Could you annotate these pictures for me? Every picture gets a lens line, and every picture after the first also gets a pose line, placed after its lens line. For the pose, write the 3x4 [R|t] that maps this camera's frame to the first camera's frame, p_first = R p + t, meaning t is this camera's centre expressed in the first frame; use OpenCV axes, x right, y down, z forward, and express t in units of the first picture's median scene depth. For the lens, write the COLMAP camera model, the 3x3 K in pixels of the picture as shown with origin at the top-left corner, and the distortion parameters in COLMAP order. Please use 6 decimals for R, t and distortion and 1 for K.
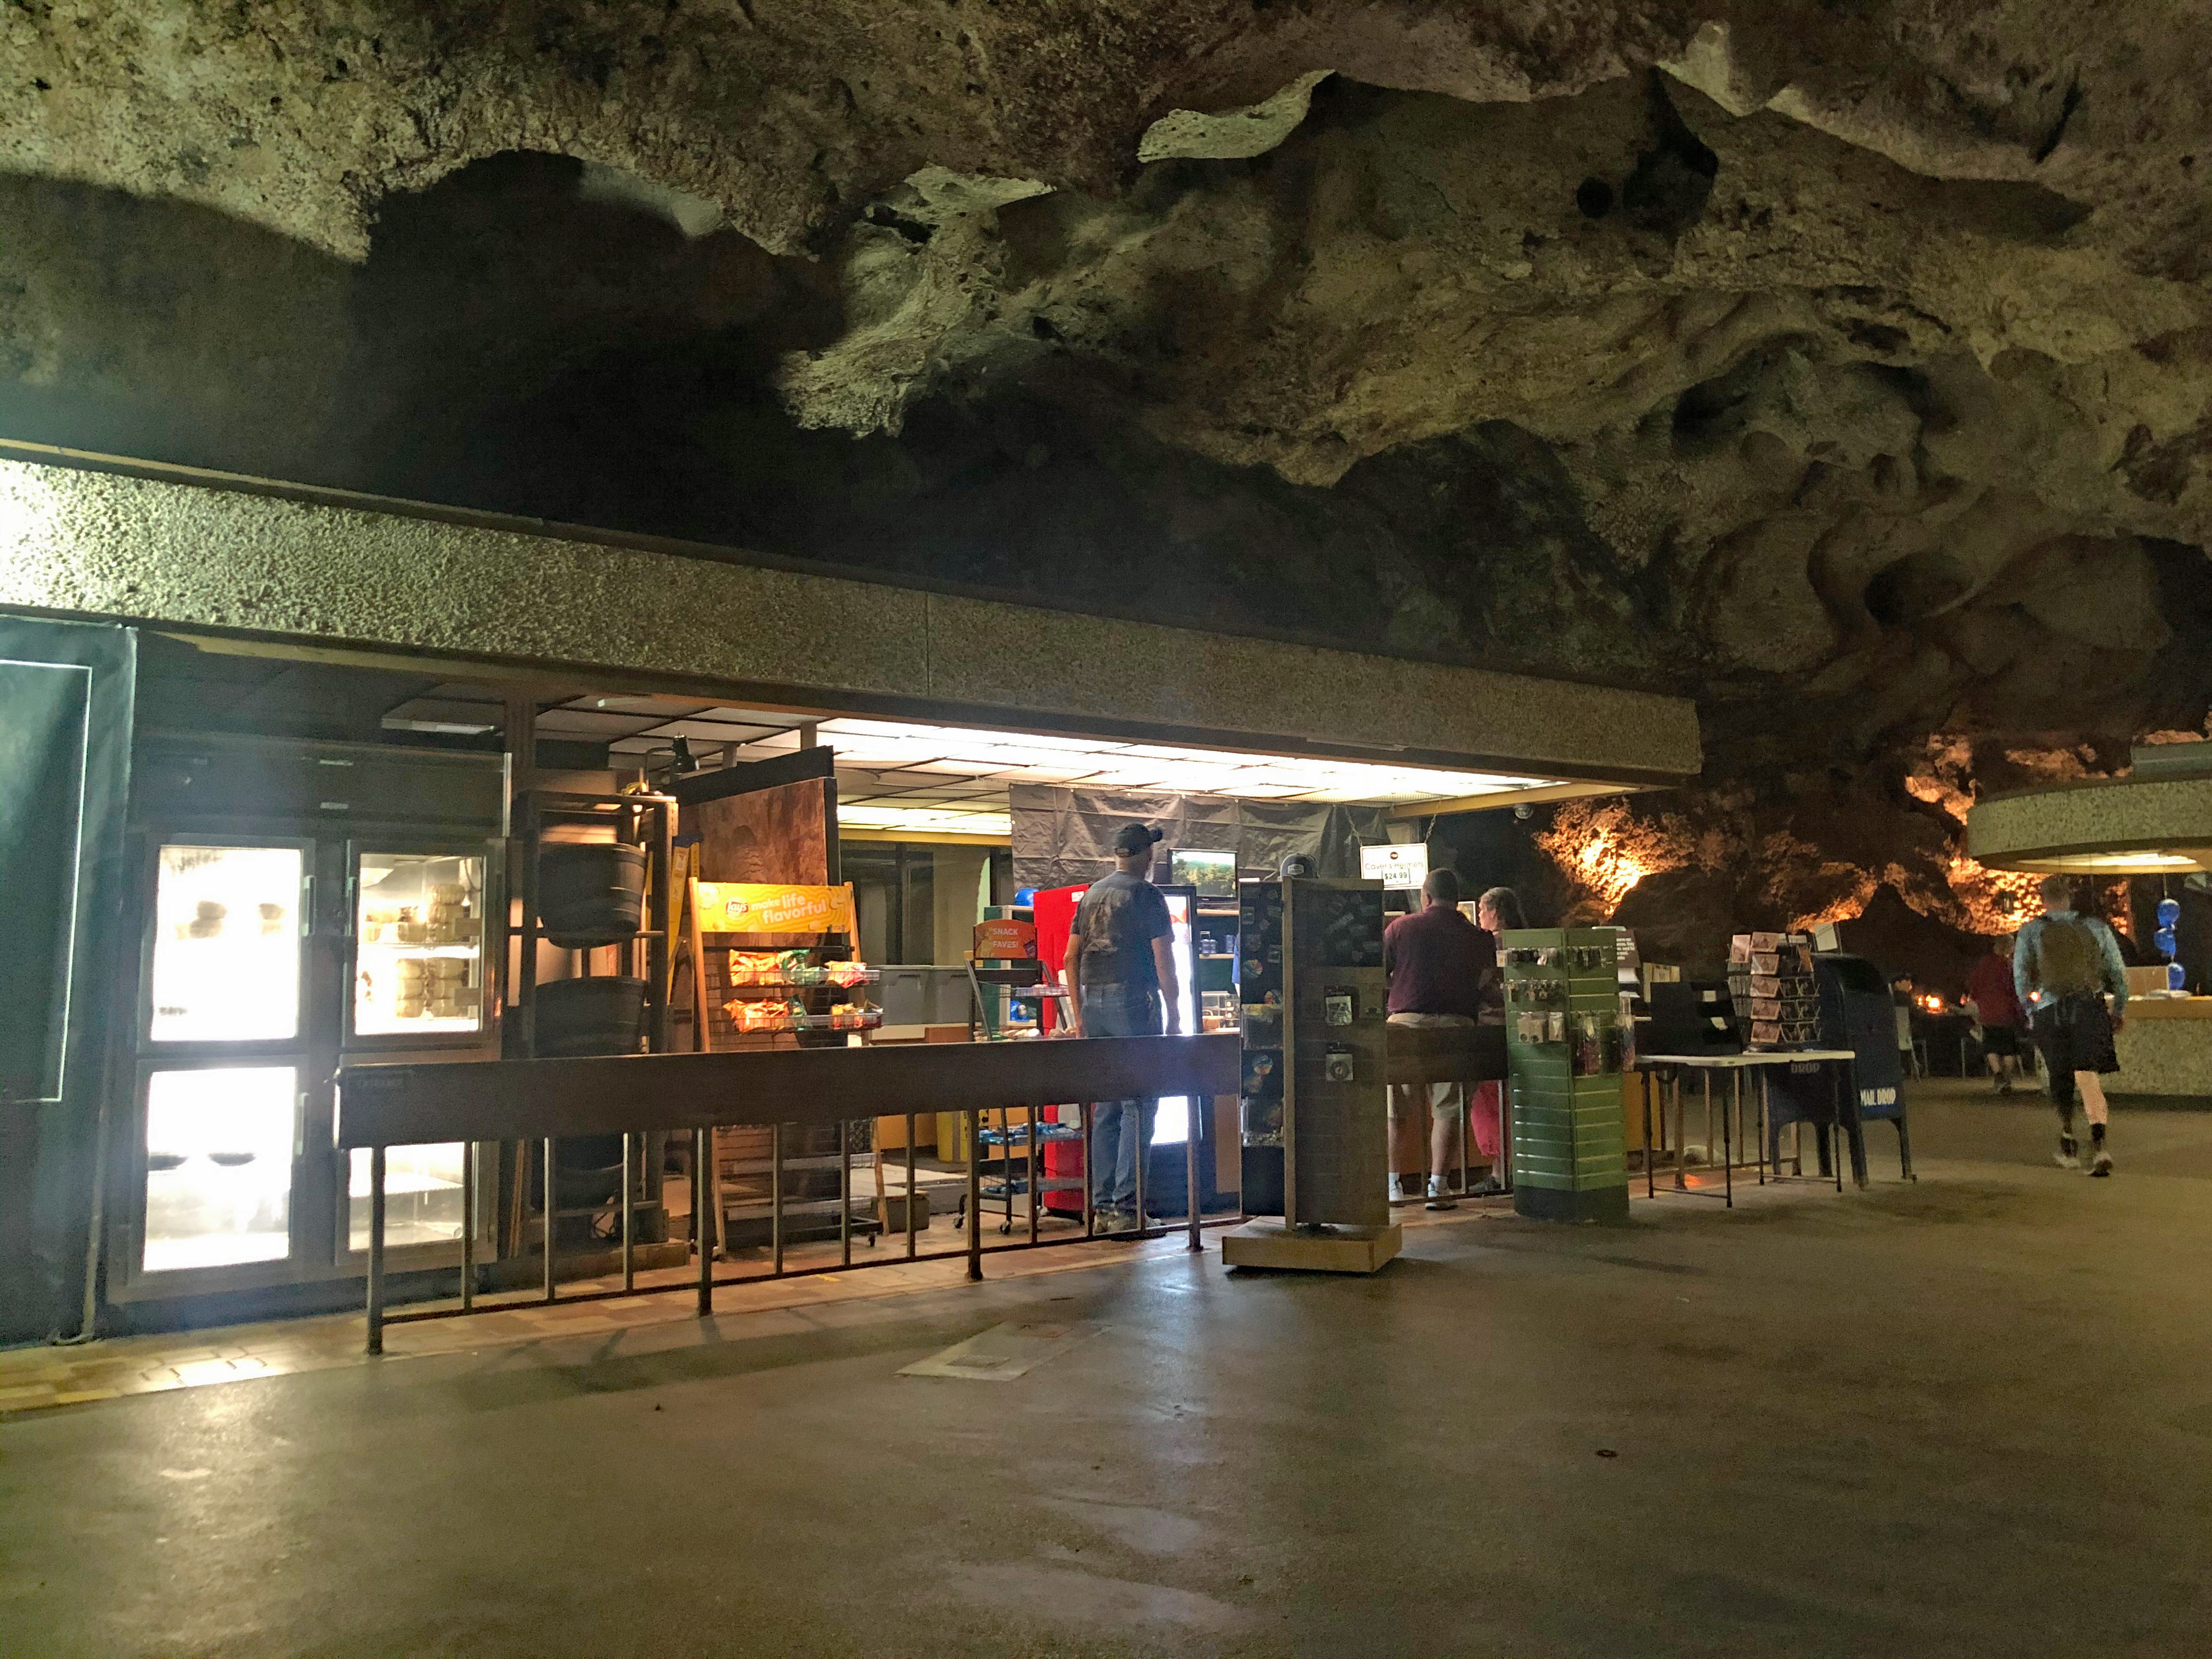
lens RADIAL K [[1792.9, 0, 1097.1], [0, 1792.9, 819.4], [0, 0, 1]] dist [0.008894, 0.006896]
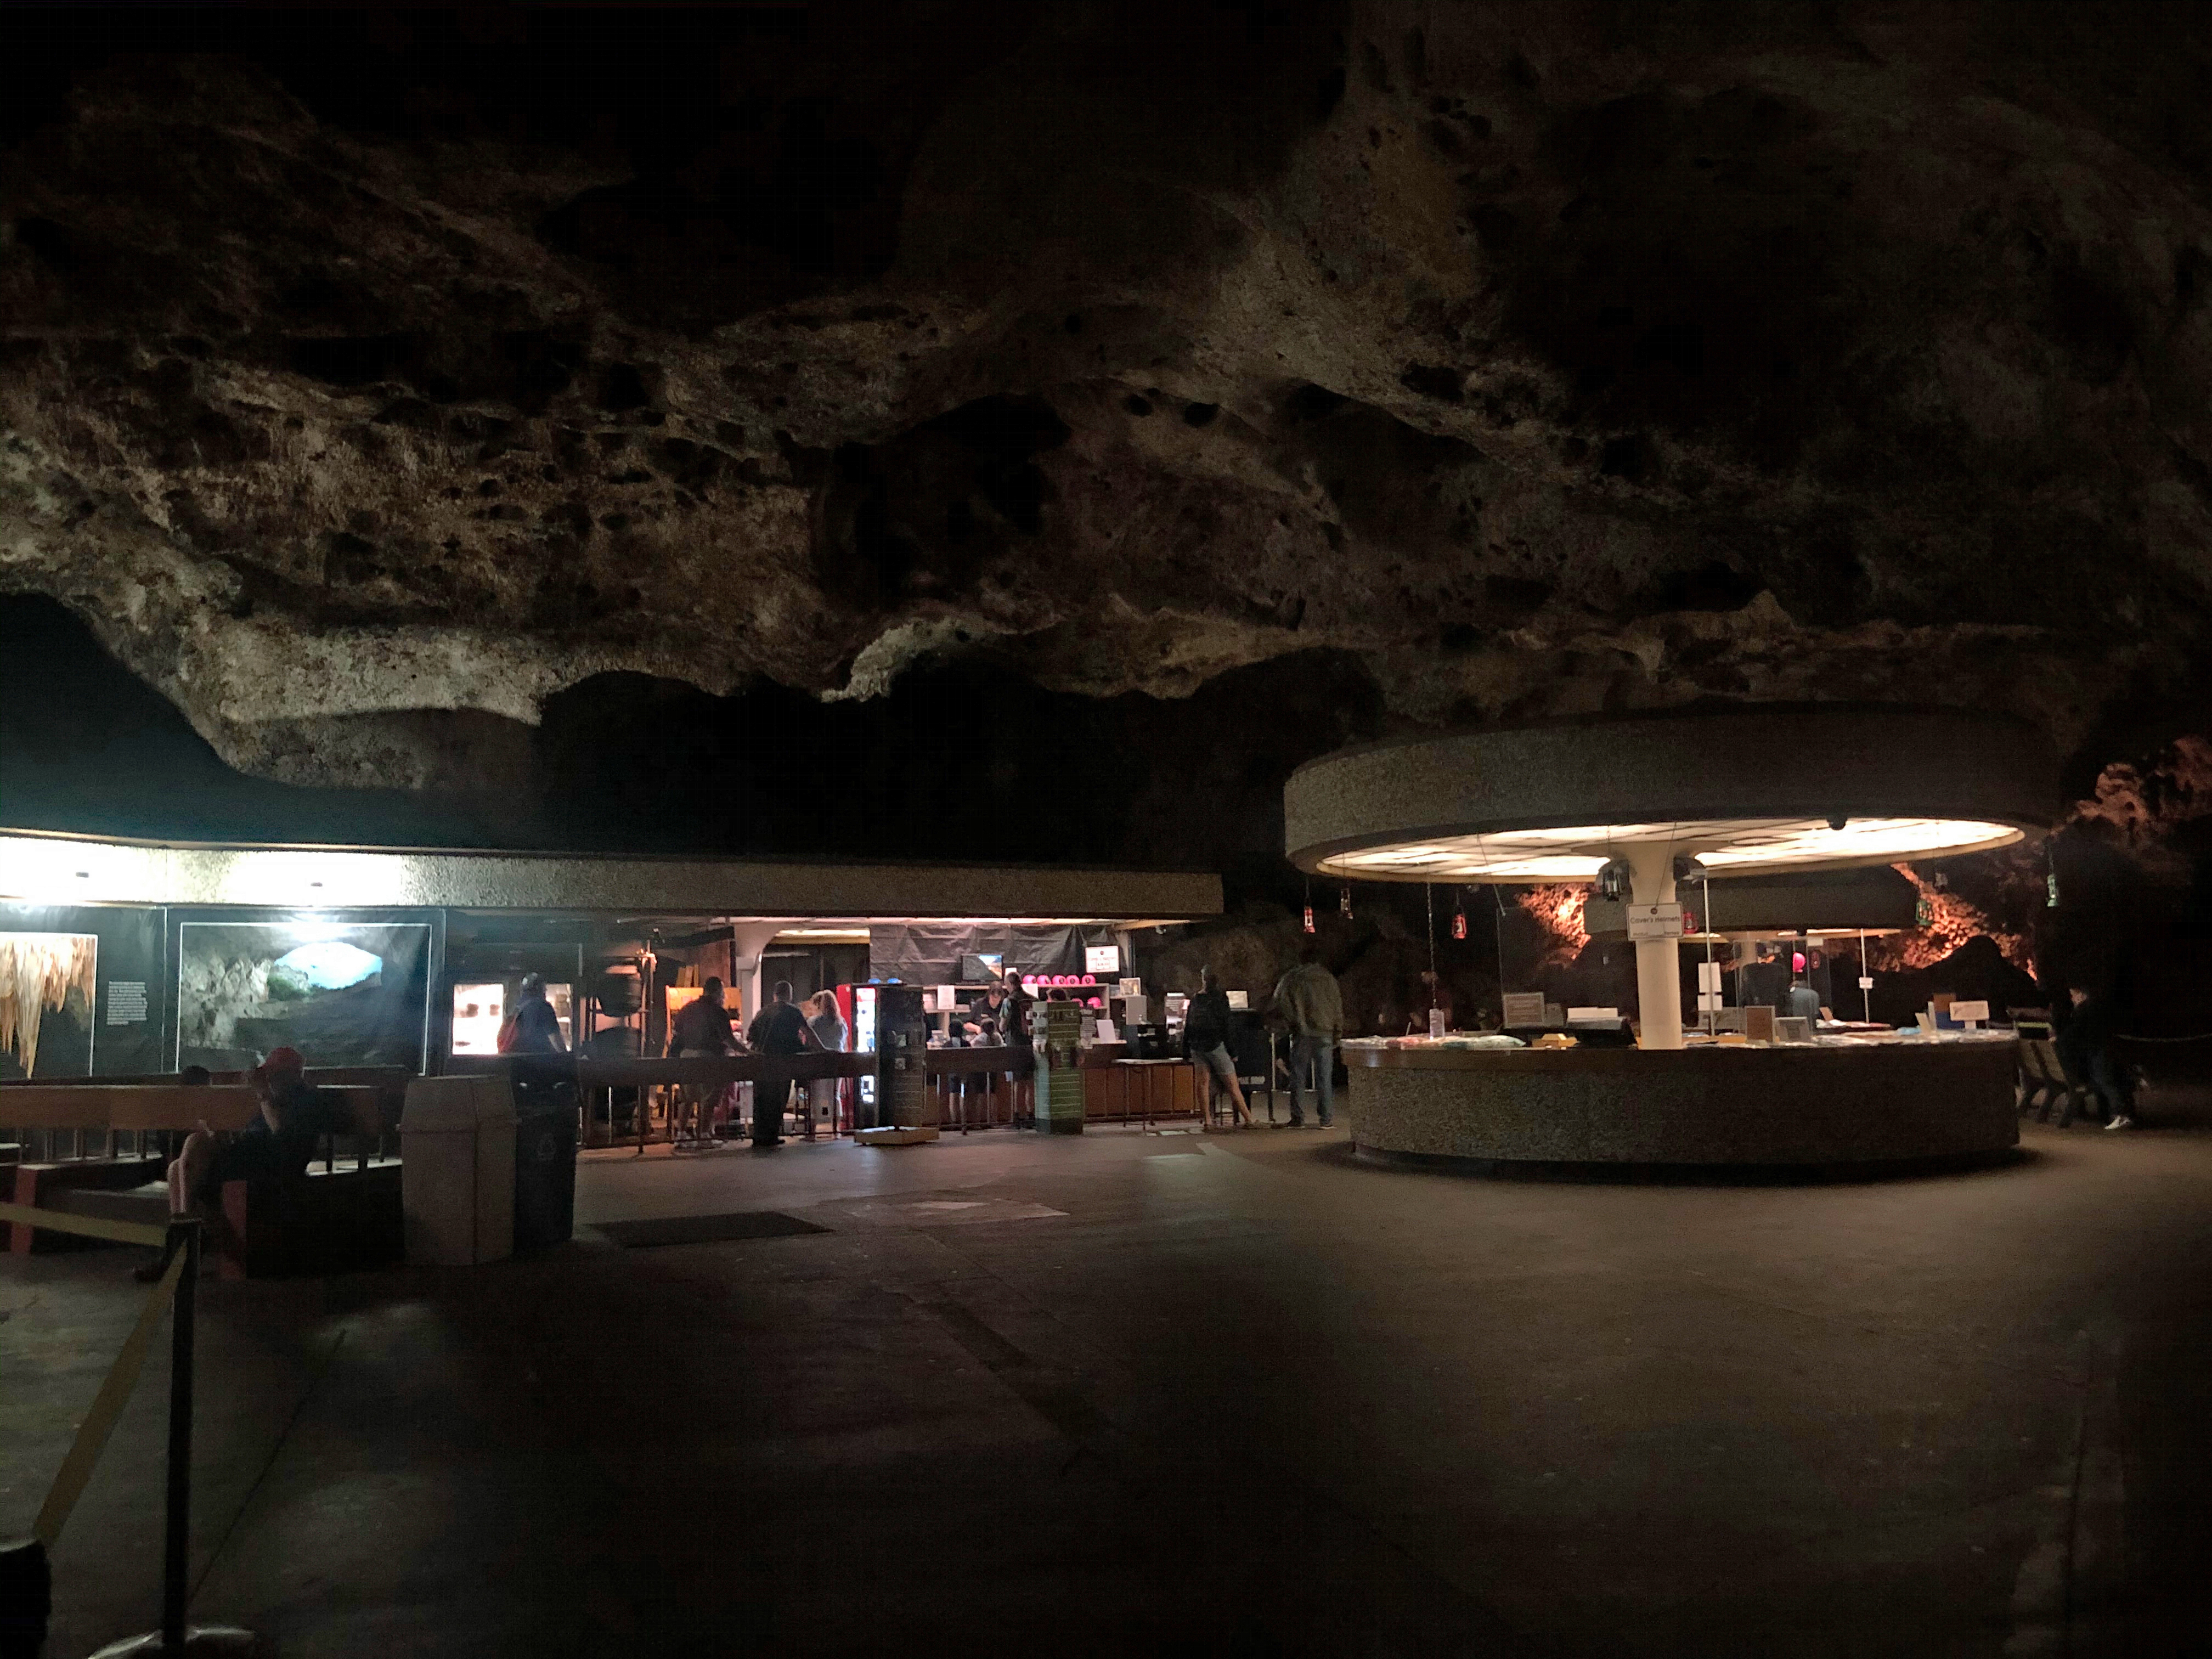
lens RADIAL K [[1792.0, 0, 1106.0], [0, 1792.0, 829.5], [0, 0, 1]] dist [0.008079, 0.013558]
pose [[0.984596, -0.022833, -0.173347, 0.297185], [0.021604, 0.999726, -0.008974, -0.054760], [0.173504, 0.005090, 0.984820, -0.485459]]
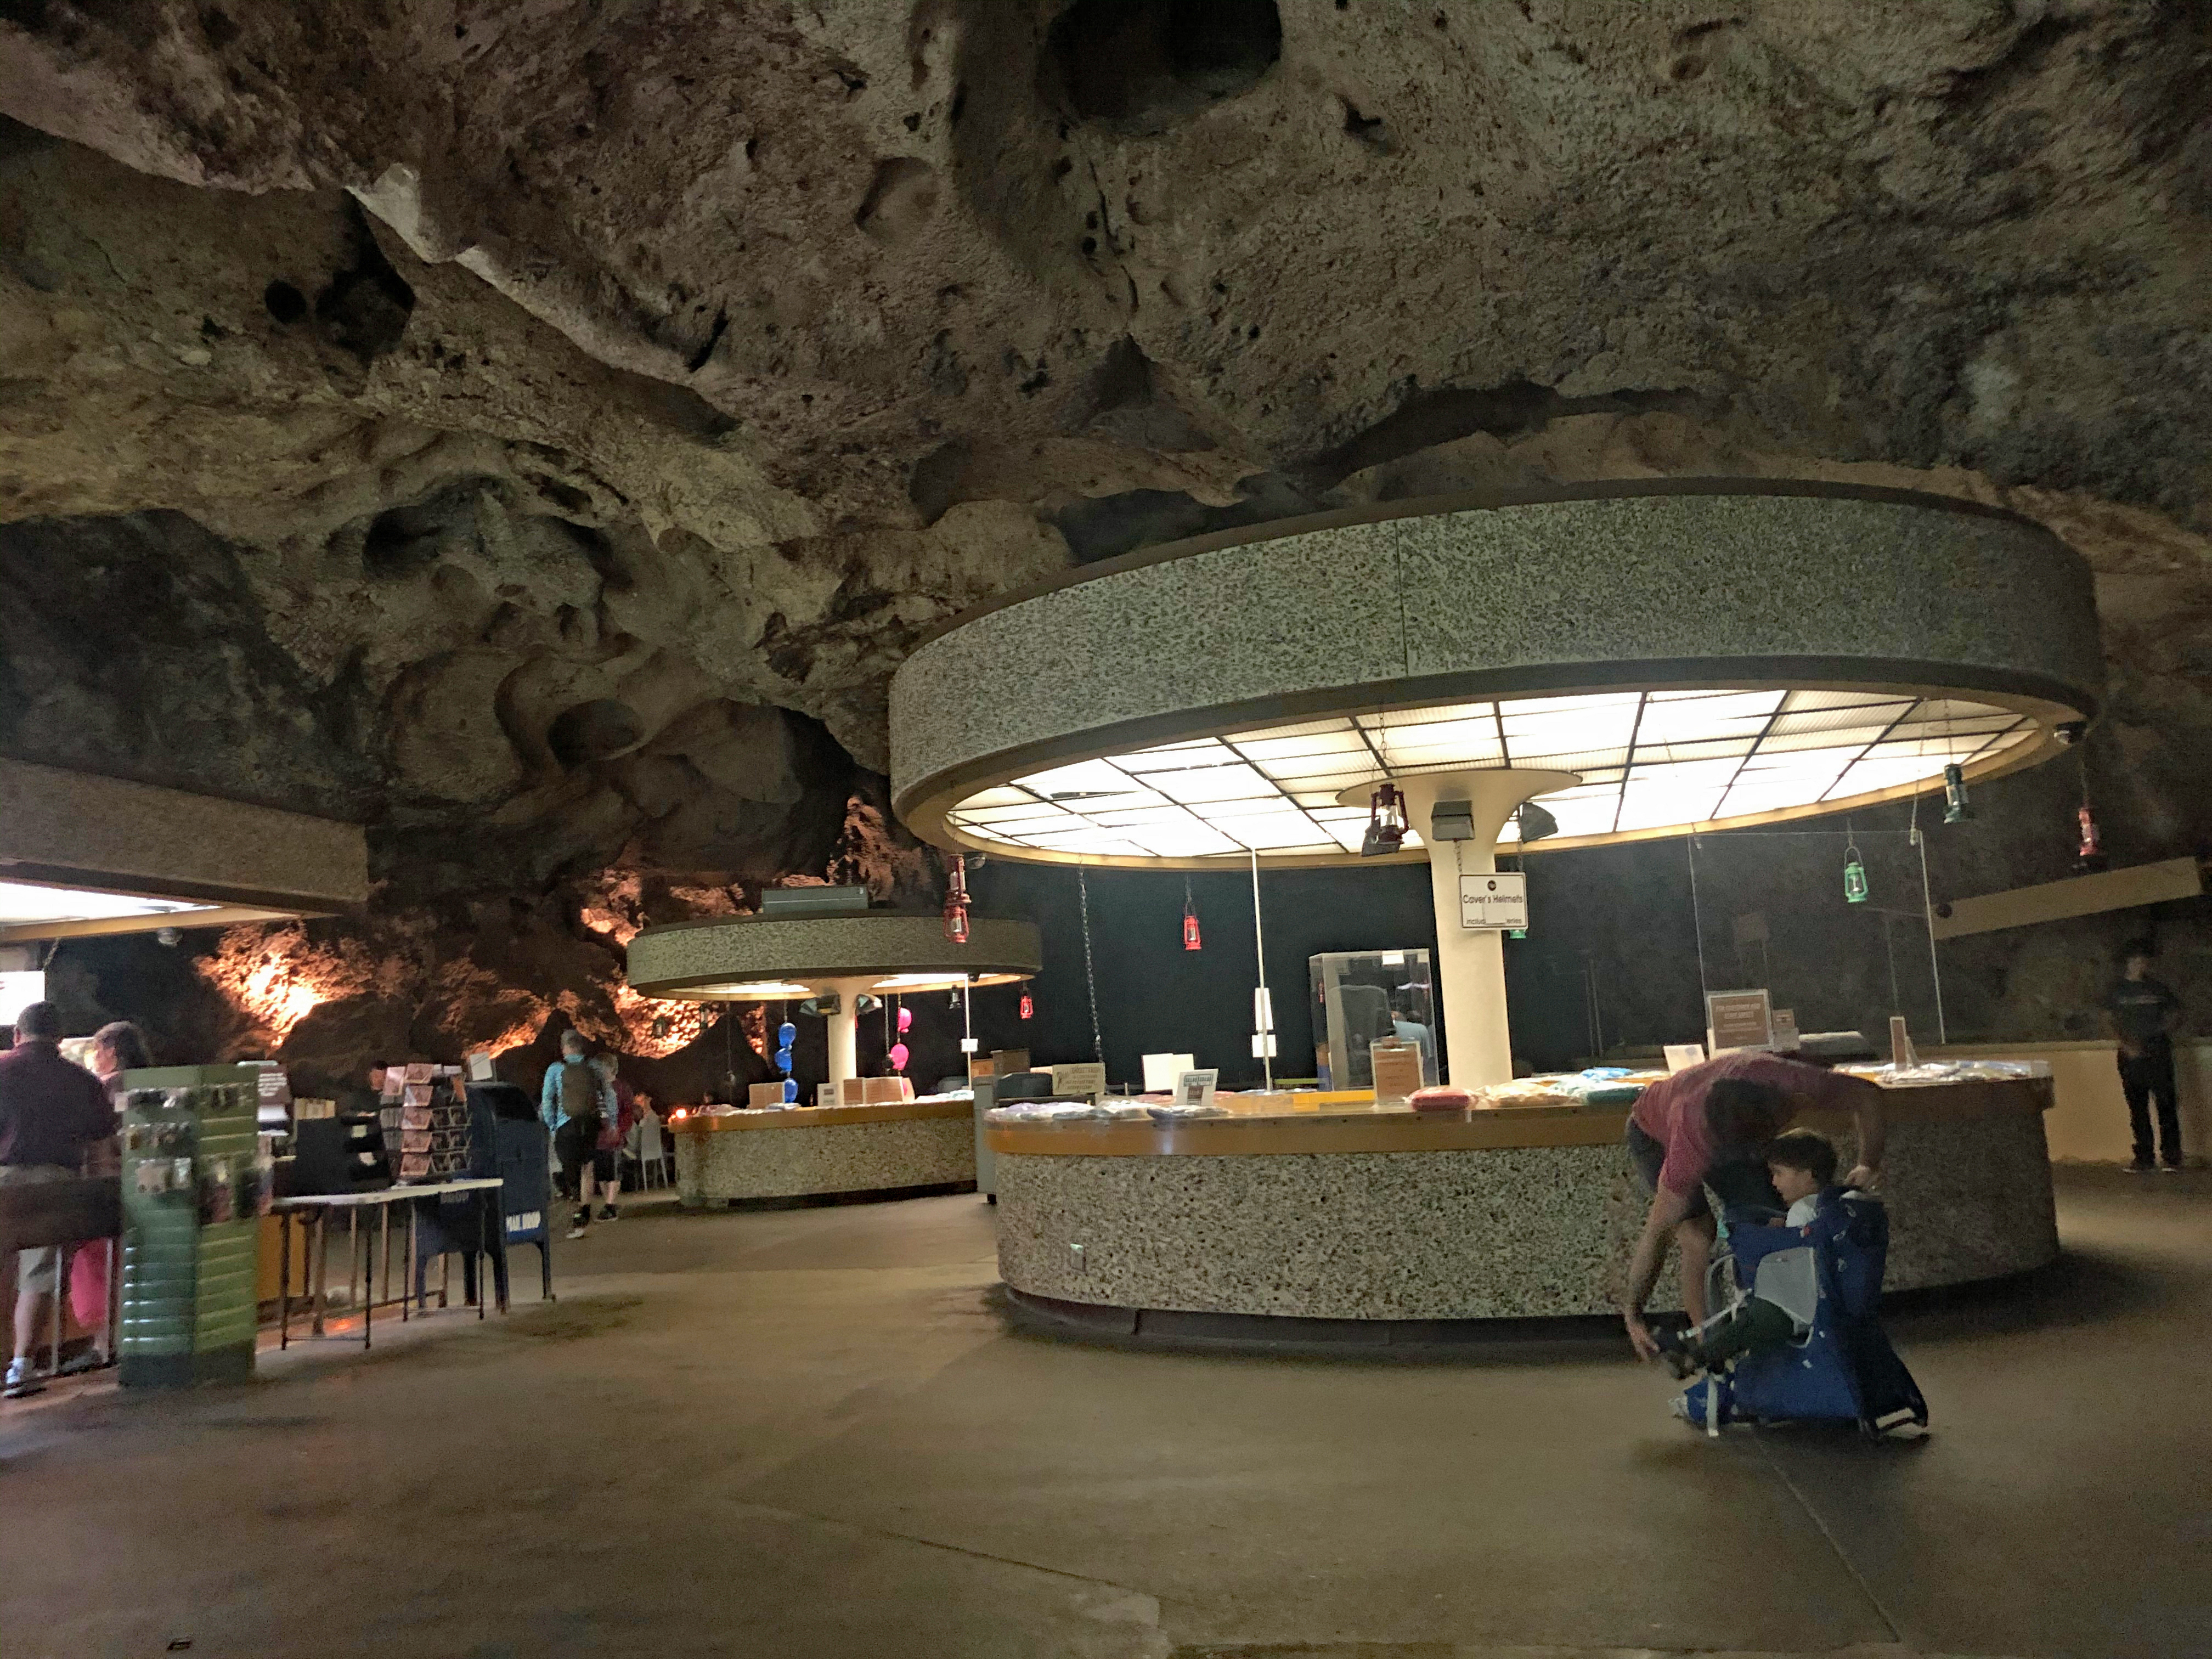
lens RADIAL K [[1792.0, 0, 1106.0], [0, 1792.0, 829.5], [0, 0, 1]] dist [0.008079, 0.013558]
pose [[0.765810, 0.057413, 0.640499, 0.012599], [-0.016814, 0.997454, -0.069307, -0.003421], [-0.642847, 0.042307, 0.764826, -0.012242]]
